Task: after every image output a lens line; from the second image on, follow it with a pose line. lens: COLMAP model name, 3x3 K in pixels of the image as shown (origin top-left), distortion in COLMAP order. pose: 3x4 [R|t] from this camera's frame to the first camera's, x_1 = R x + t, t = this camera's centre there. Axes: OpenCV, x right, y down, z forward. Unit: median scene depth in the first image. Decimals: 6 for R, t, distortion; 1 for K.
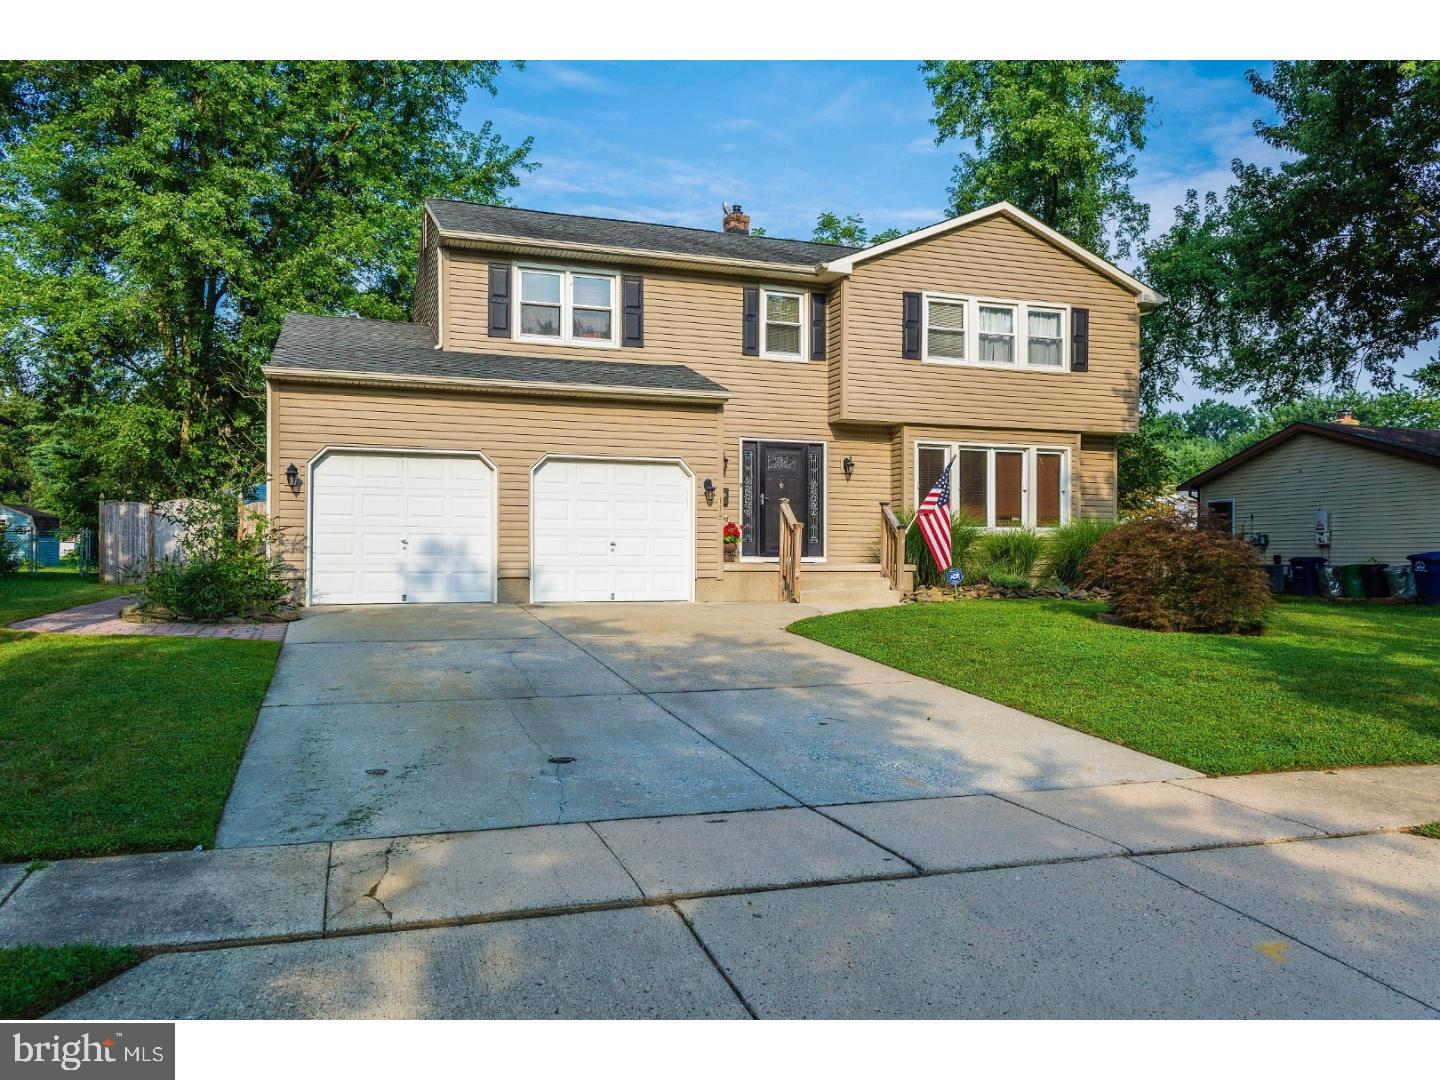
lens RADIAL K [[1014.5, 0, 720.0], [0, 1014.5, 540.0], [0, 0, 1]] dist [0.045803, -0.000444]
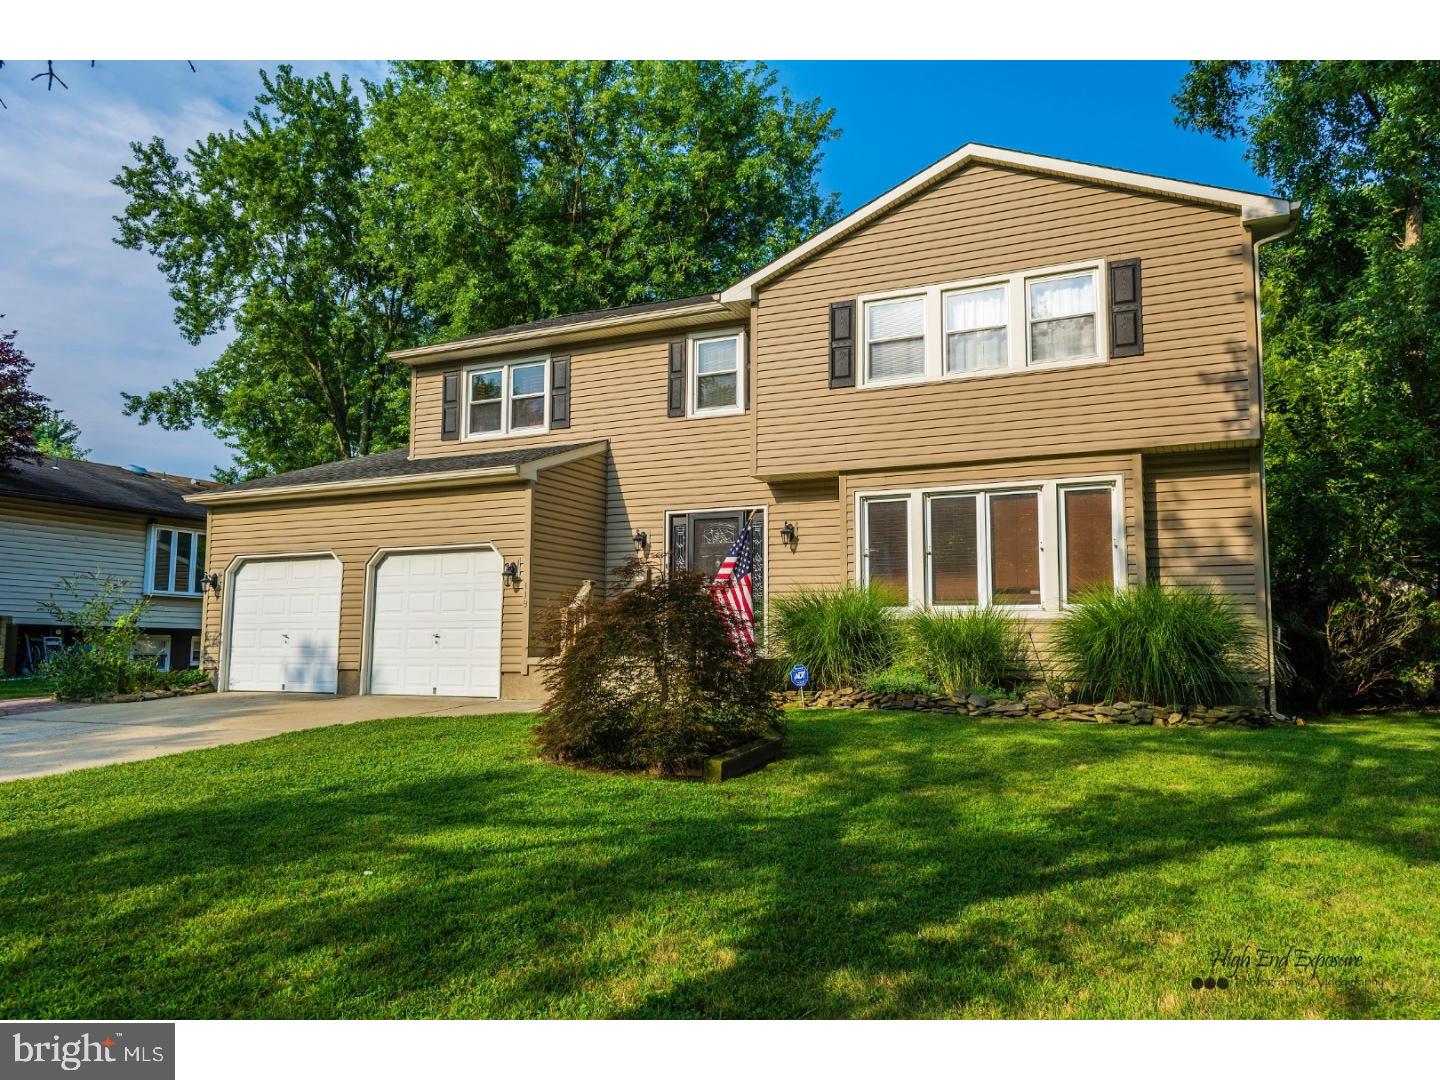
lens RADIAL K [[1014.5, 0, 720.0], [0, 1014.5, 540.0], [0, 0, 1]] dist [0.045803, -0.000444]
pose [[0.728670, -0.075910, -0.680645, 0.637817], [0.009728, 0.994885, -0.100541, 0.011066], [0.684796, 0.066640, 0.725681, 0.398720]]
